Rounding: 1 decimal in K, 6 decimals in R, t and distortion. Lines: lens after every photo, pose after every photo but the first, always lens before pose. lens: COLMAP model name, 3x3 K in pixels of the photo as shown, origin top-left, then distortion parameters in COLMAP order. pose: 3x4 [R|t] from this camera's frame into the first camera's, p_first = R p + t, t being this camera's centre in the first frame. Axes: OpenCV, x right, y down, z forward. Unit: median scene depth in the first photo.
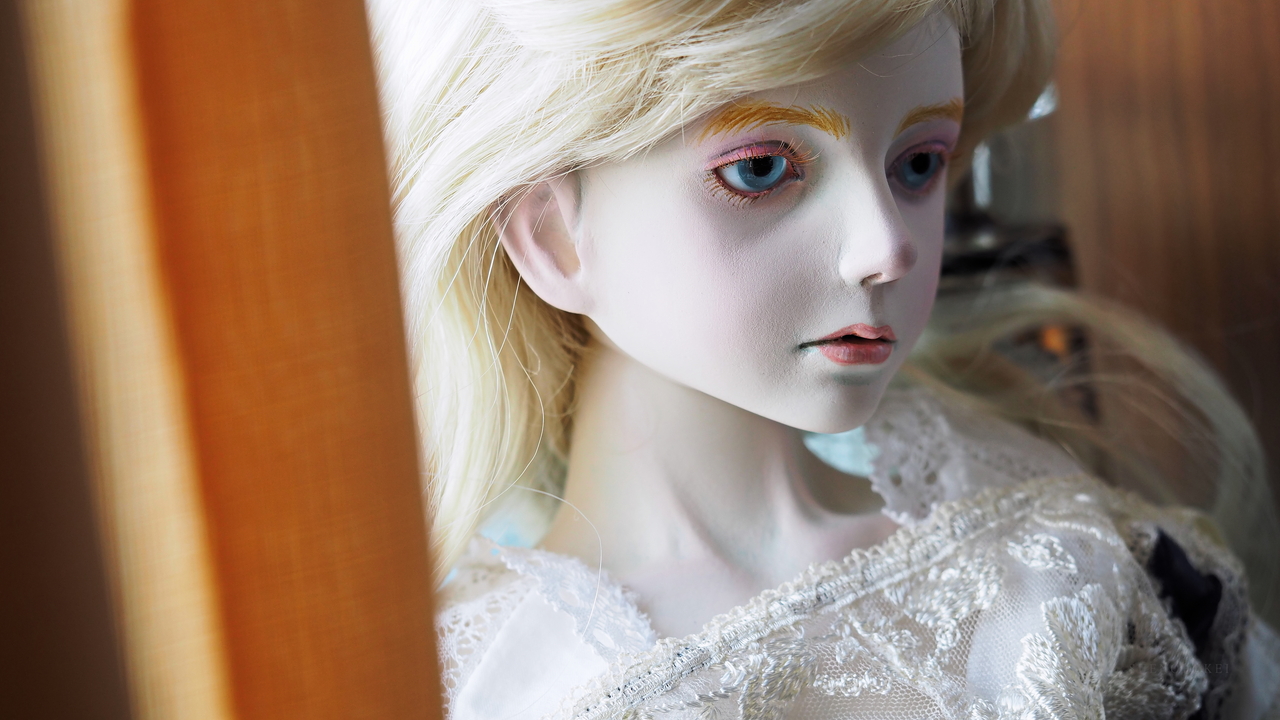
lens RADIAL K [[4789.3, 0, 641.5], [0, 4789.3, 361.6], [0, 0, 1]] dist [-0.076049, 0.000000]
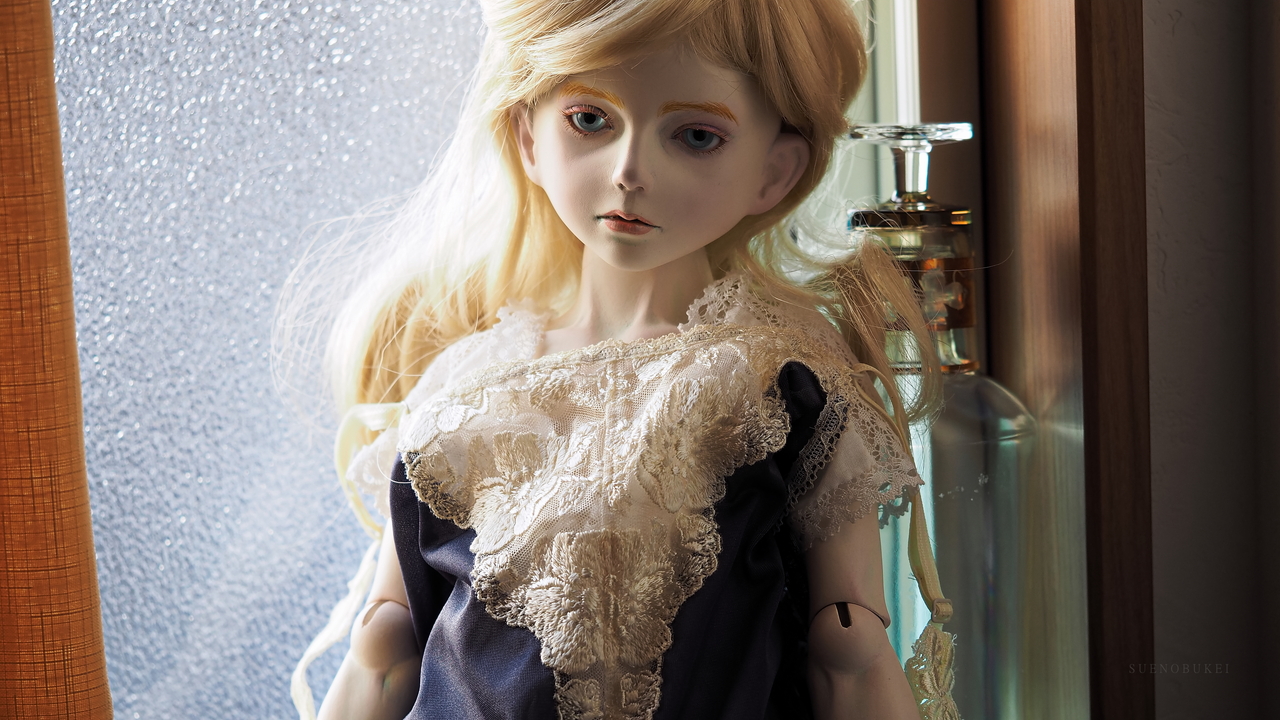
lens RADIAL K [[4789.3, 0, 645.5], [0, 4789.3, 366.2], [0, 0, 1]] dist [-0.076049, 0.000000]
pose [[0.713393, 0.177047, -0.678030, 1.326008], [-0.193024, 0.979775, 0.052747, -0.048579], [0.673656, 0.093247, 0.733139, -0.354010]]
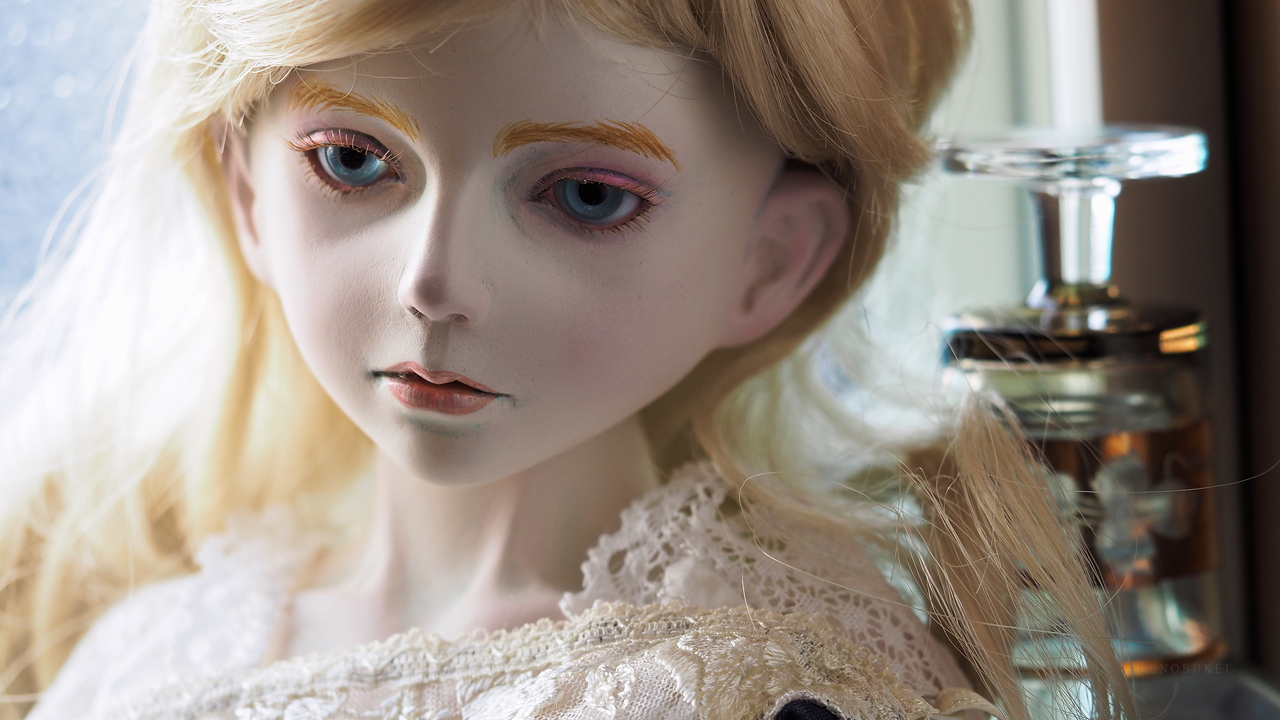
lens RADIAL K [[4789.3, 0, 633.2], [0, 4789.3, 360.2], [0, 0, 1]] dist [-0.076049, 0.000000]
pose [[0.669600, 0.207094, -0.713266, 0.672132], [-0.173984, 0.977356, 0.120438, -0.116366], [0.722056, 0.043451, 0.690468, 0.444327]]
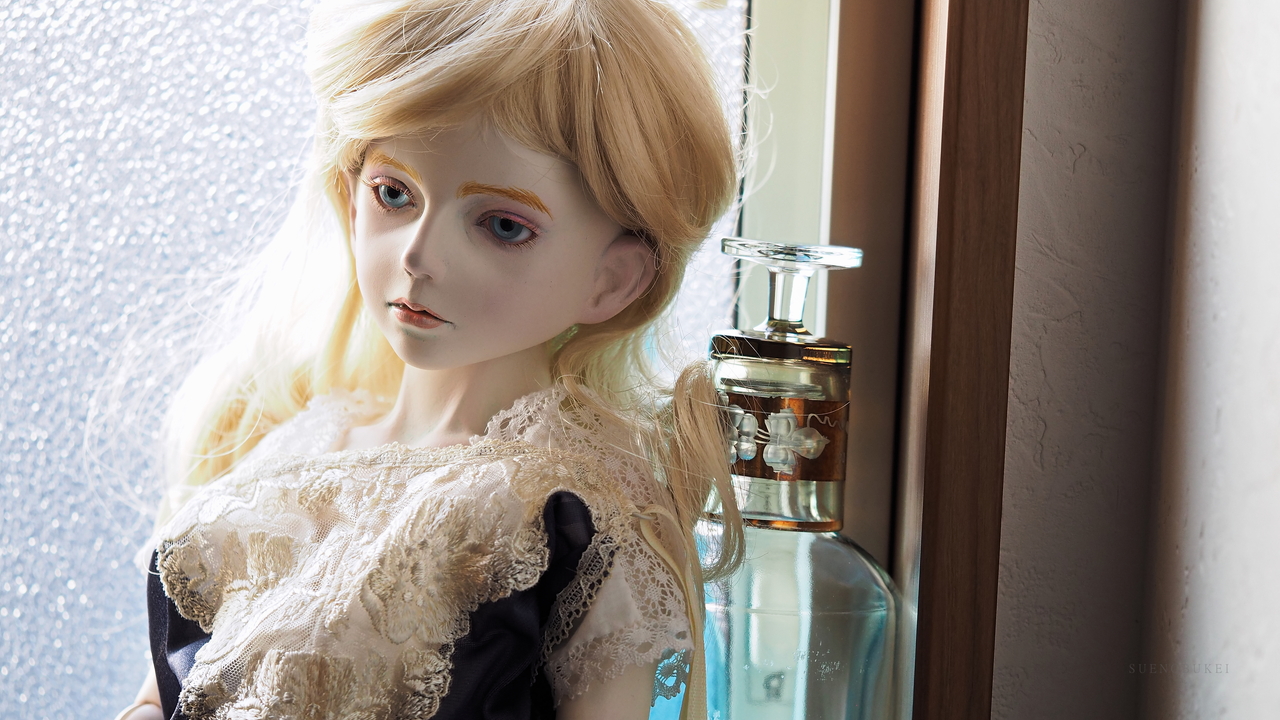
lens RADIAL K [[4789.3, 0, 642.6], [0, 4789.3, 349.3], [0, 0, 1]] dist [-0.076049, 0.000000]
pose [[0.516061, 0.228531, -0.825503, 1.453376], [-0.296040, 0.951947, 0.078468, -0.144651], [0.803767, 0.203888, 0.558917, 0.145772]]
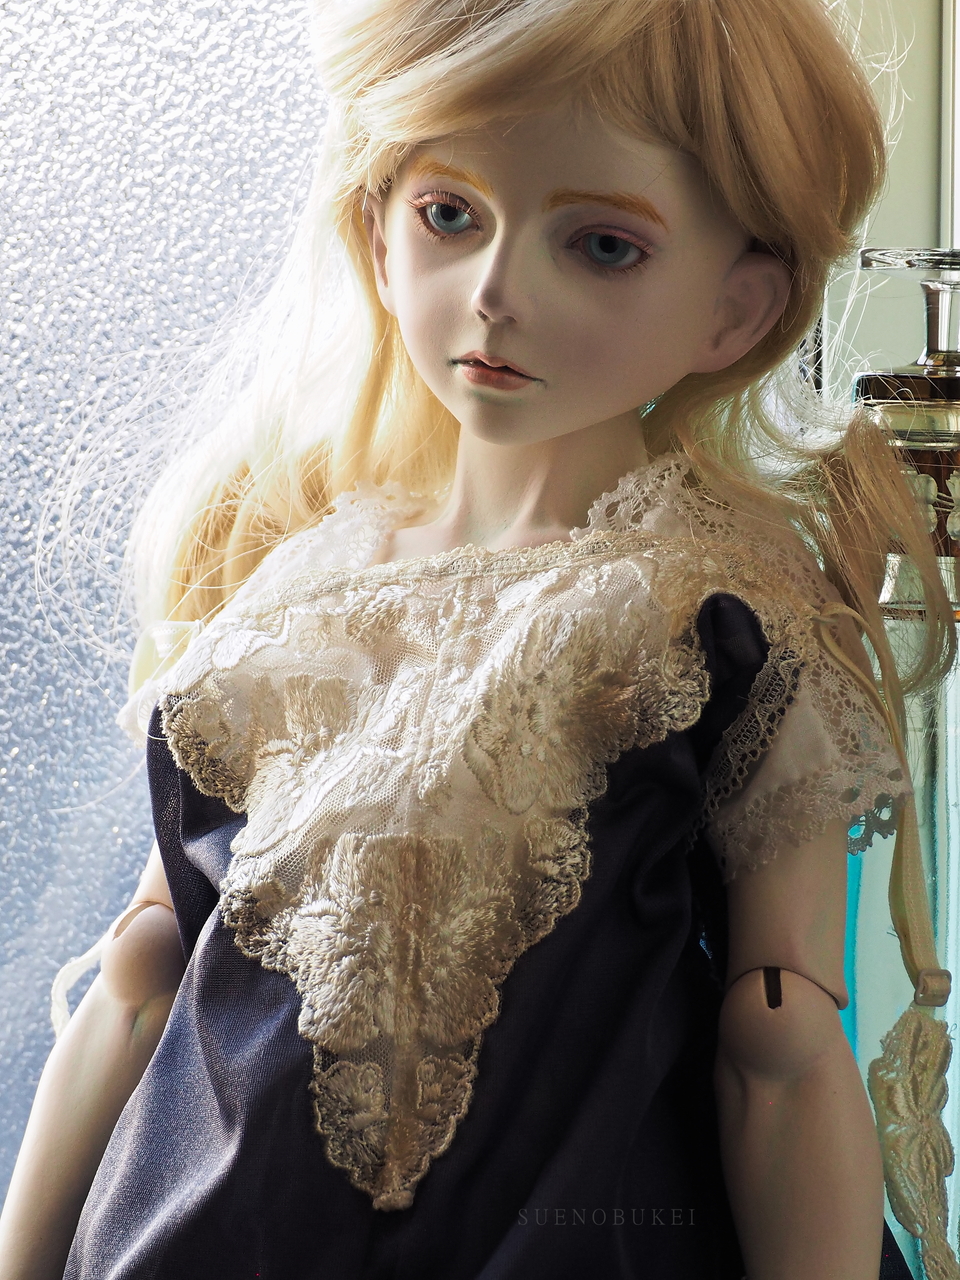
lens RADIAL K [[3641.9, 0, 483.6], [0, 3641.9, 645.4], [0, 0, 1]] dist [0.027295, 0.000000]
pose [[0.586521, 0.229168, -0.776837, 0.794594], [-0.235393, 0.965966, 0.107237, -0.035622], [0.774973, 0.119965, 0.620504, 0.424408]]
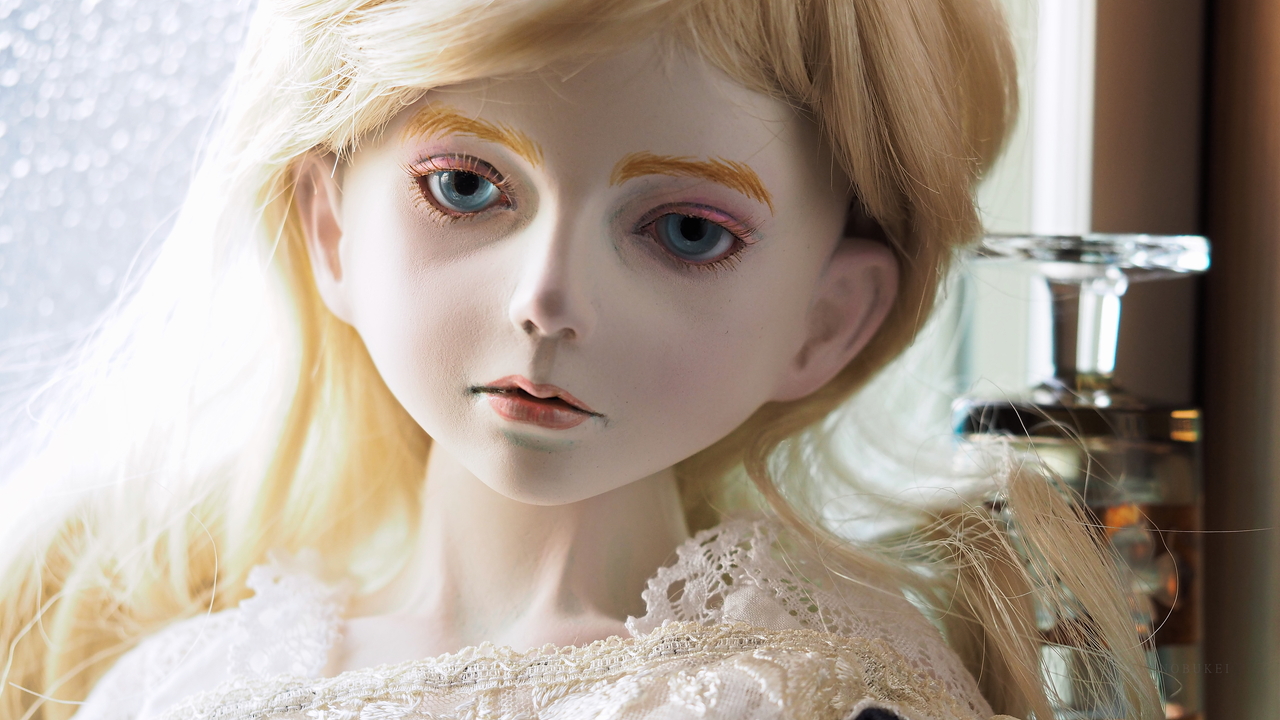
lens RADIAL K [[4789.3, 0, 652.1], [0, 4789.3, 357.1], [0, 0, 1]] dist [-0.076049, 0.000000]
pose [[0.754255, 0.174278, -0.633029, 0.627564], [-0.236217, 0.971600, -0.013963, -0.004582], [0.612618, 0.160064, 0.774002, 0.322899]]
